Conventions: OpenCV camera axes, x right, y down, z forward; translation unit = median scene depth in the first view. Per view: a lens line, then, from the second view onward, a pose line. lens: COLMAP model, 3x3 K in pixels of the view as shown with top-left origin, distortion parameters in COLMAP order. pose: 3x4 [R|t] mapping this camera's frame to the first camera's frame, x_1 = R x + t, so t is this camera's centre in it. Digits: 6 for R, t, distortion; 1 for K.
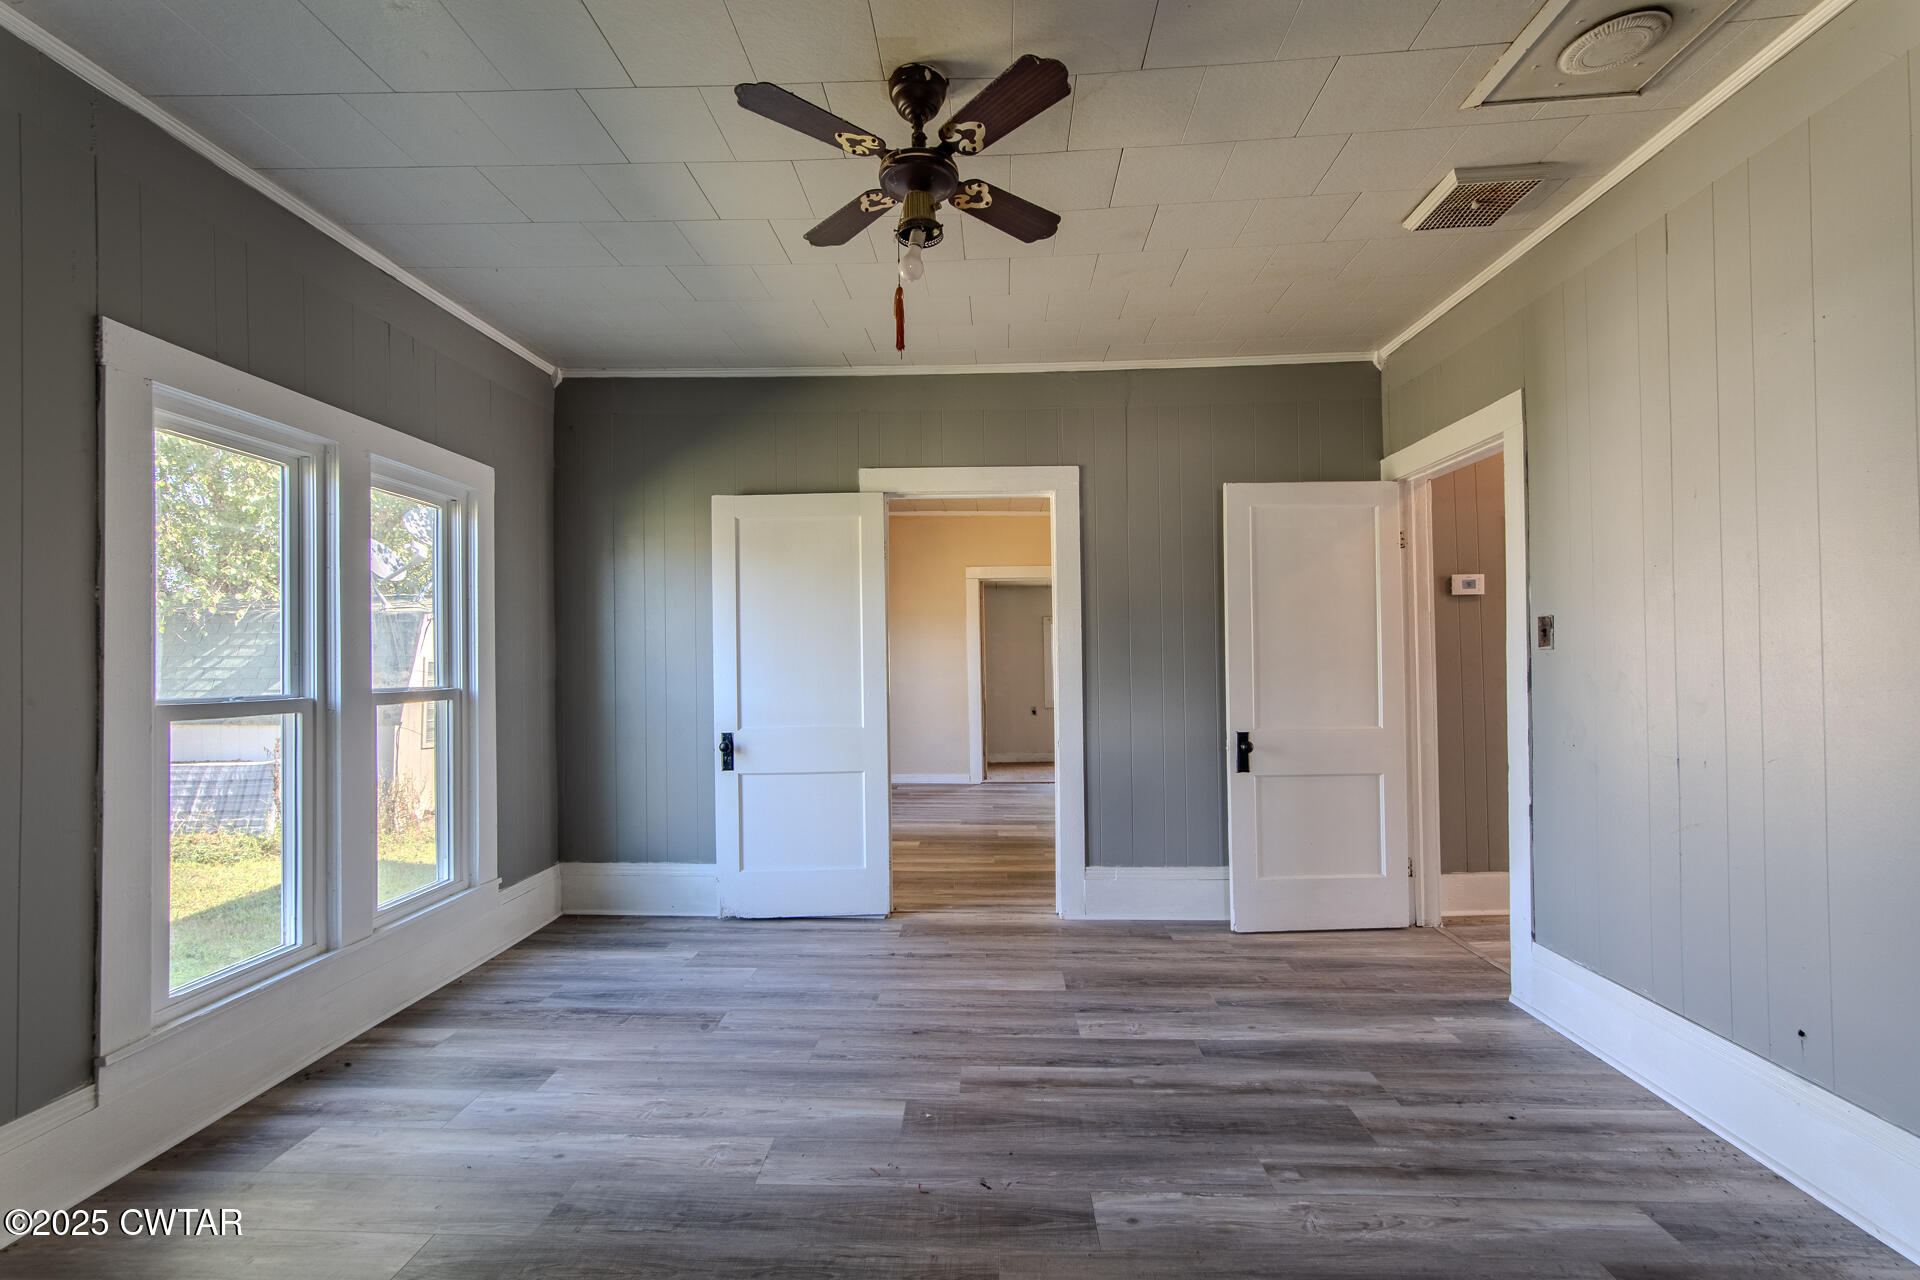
lens RADIAL K [[847.4, 0, 961.9], [0, 847.4, 651.4], [0, 0, 1]] dist [-0.005451, -0.000768]
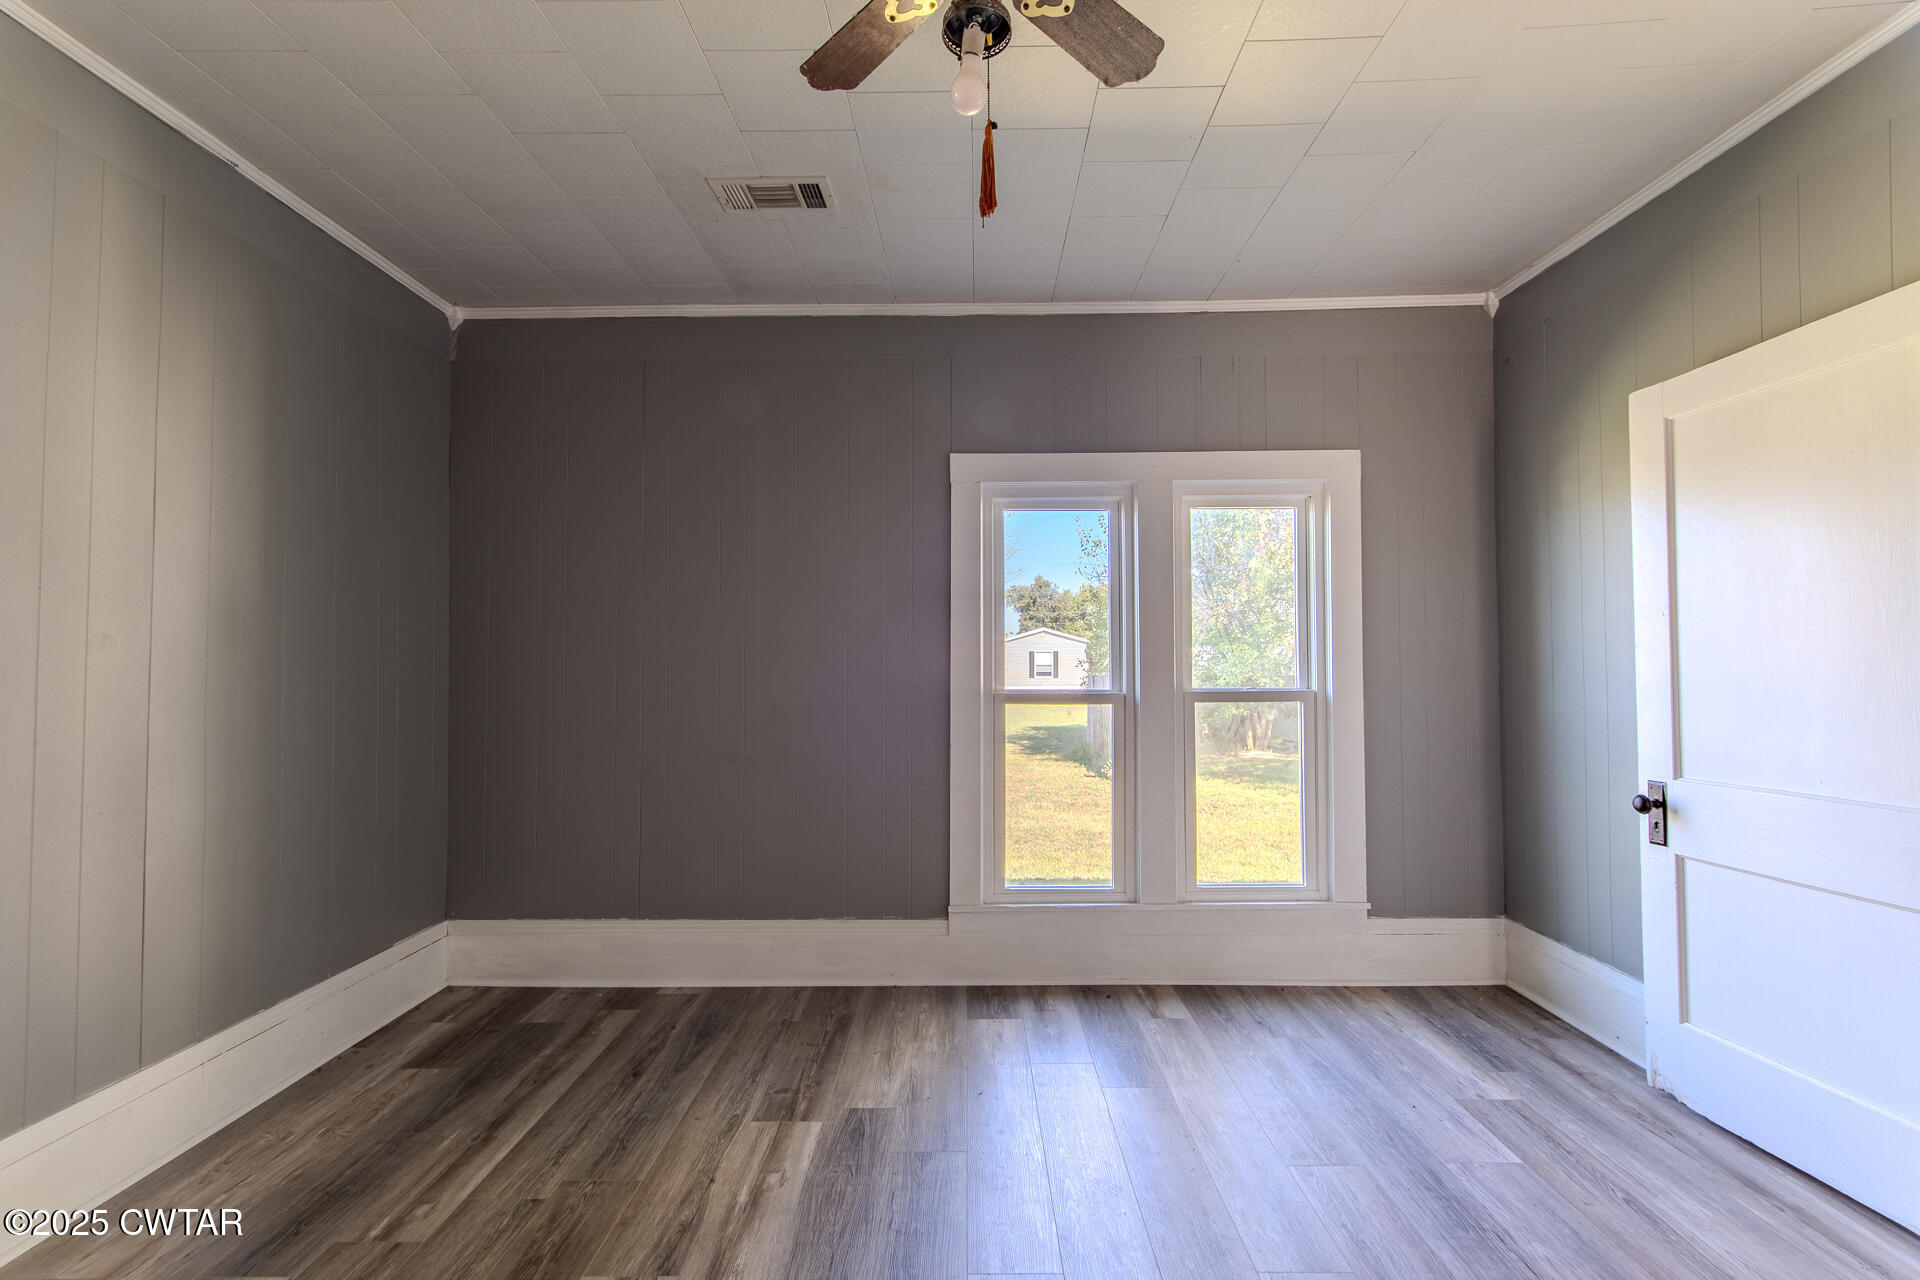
lens RADIAL K [[847.4, 0, 955.3], [0, 847.4, 641.8], [0, 0, 1]] dist [-0.005451, -0.000768]
pose [[0.013894, -0.020308, -0.999697, 0.369208], [0.014799, 0.999688, -0.020102, 0.001984], [0.999794, -0.014516, 0.014190, 0.578902]]
